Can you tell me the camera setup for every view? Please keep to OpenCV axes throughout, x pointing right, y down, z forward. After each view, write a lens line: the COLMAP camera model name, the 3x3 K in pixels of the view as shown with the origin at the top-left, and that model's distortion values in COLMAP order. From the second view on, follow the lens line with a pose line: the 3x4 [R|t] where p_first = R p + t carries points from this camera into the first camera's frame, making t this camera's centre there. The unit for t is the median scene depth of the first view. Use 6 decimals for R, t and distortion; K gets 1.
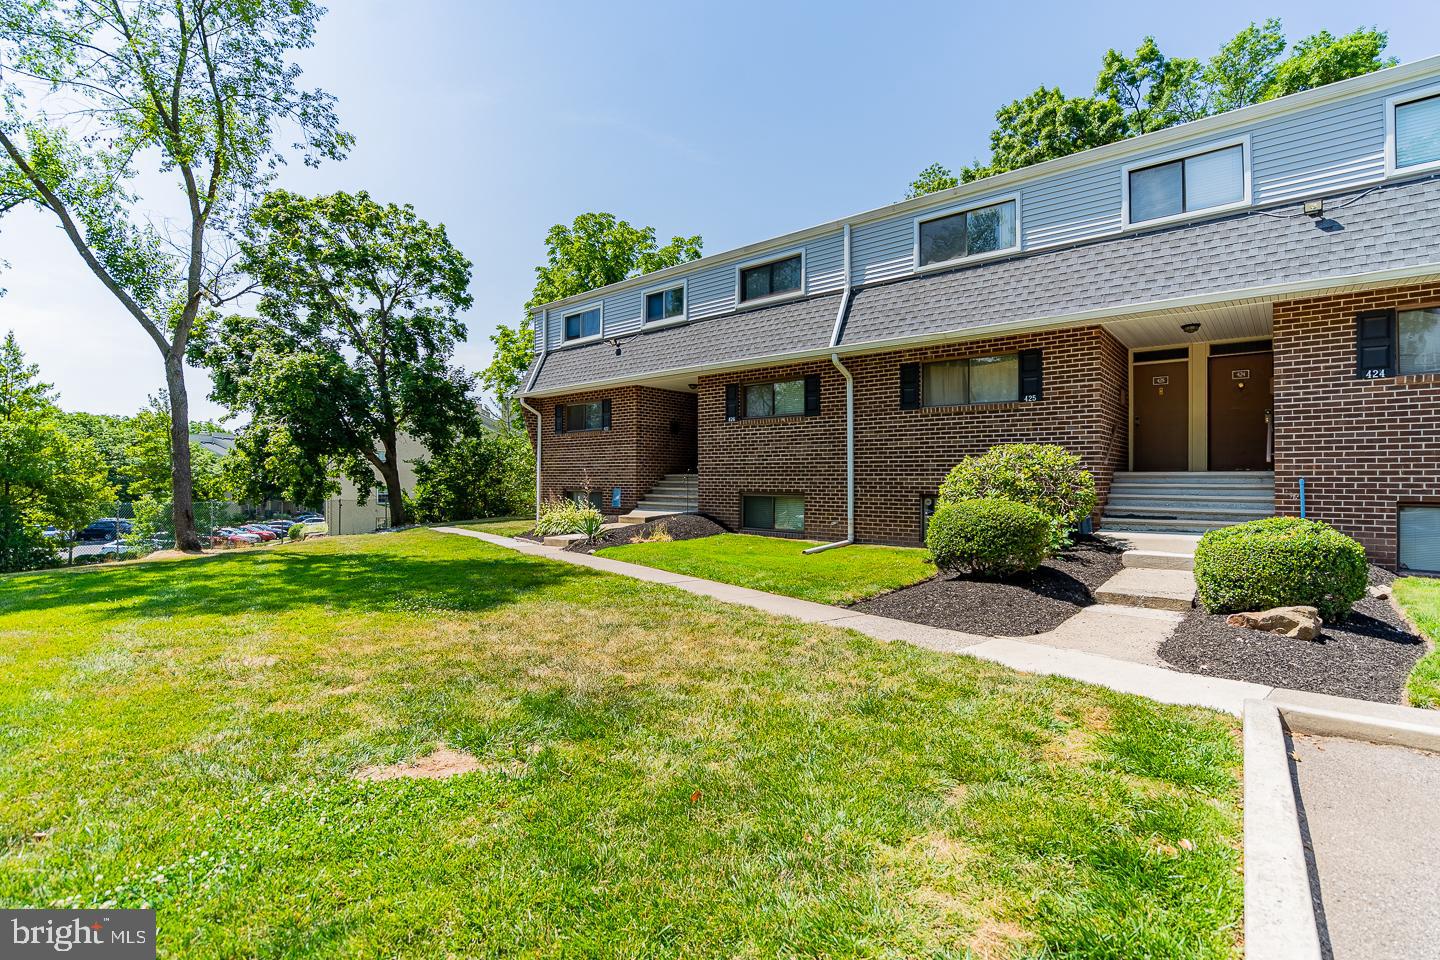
lens RADIAL K [[662.5, 0, 712.8], [0, 662.5, 479.9], [0, 0, 1]] dist [-0.003733, -0.001042]
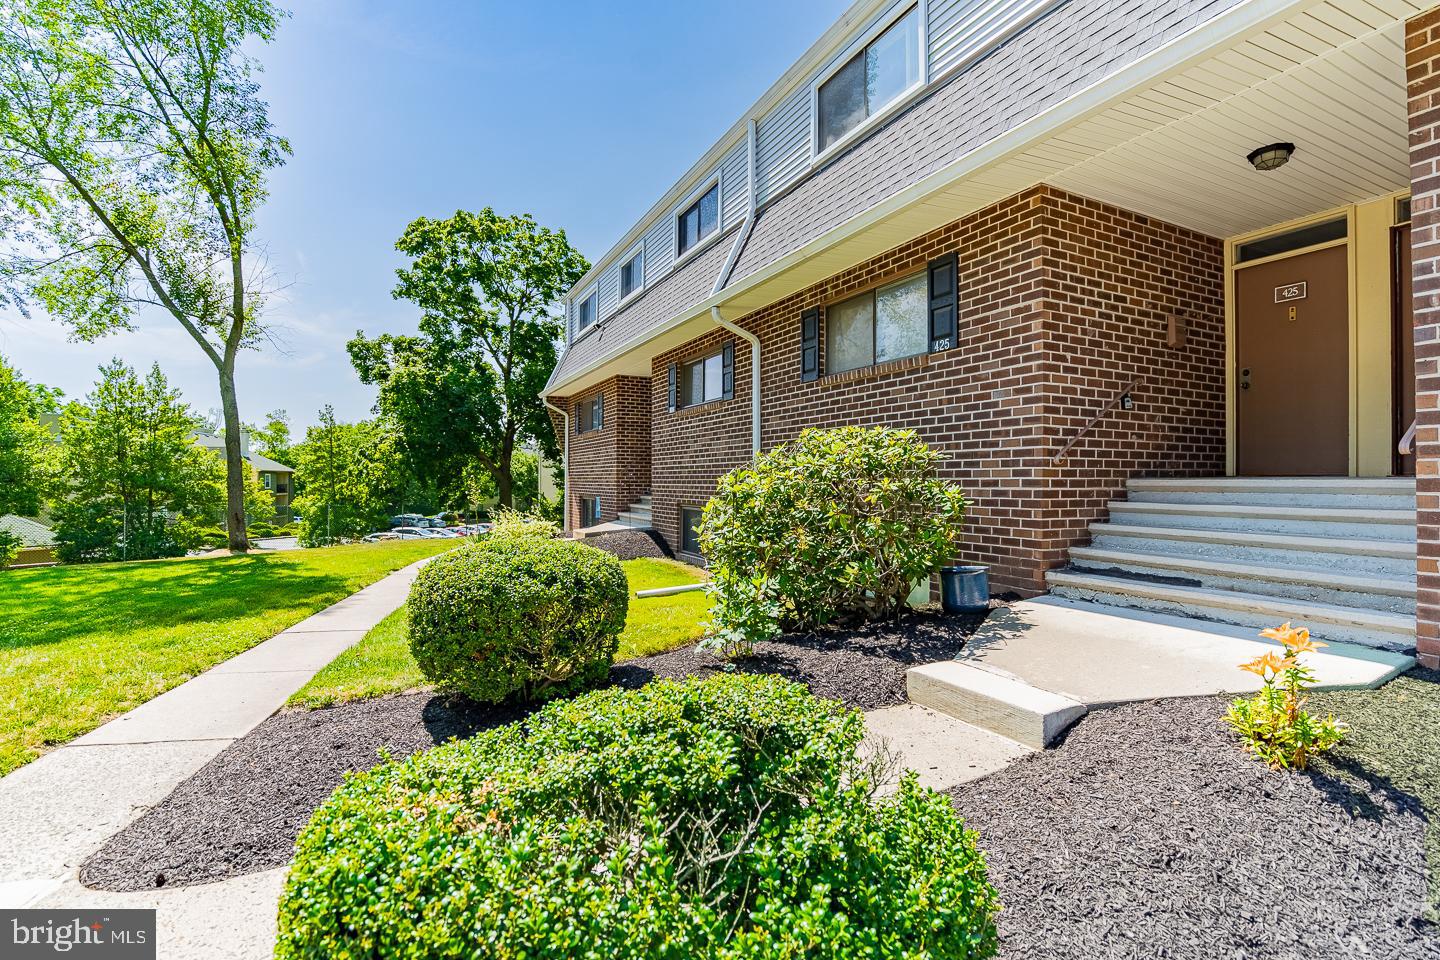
lens RADIAL K [[662.5, 0, 721.8], [0, 662.5, 478.4], [0, 0, 1]] dist [-0.003733, -0.001042]
pose [[0.928083, -0.002905, -0.372363, 0.457521], [0.001821, 0.999993, -0.003264, -0.010063], [0.372370, 0.002351, 0.928082, 0.376715]]
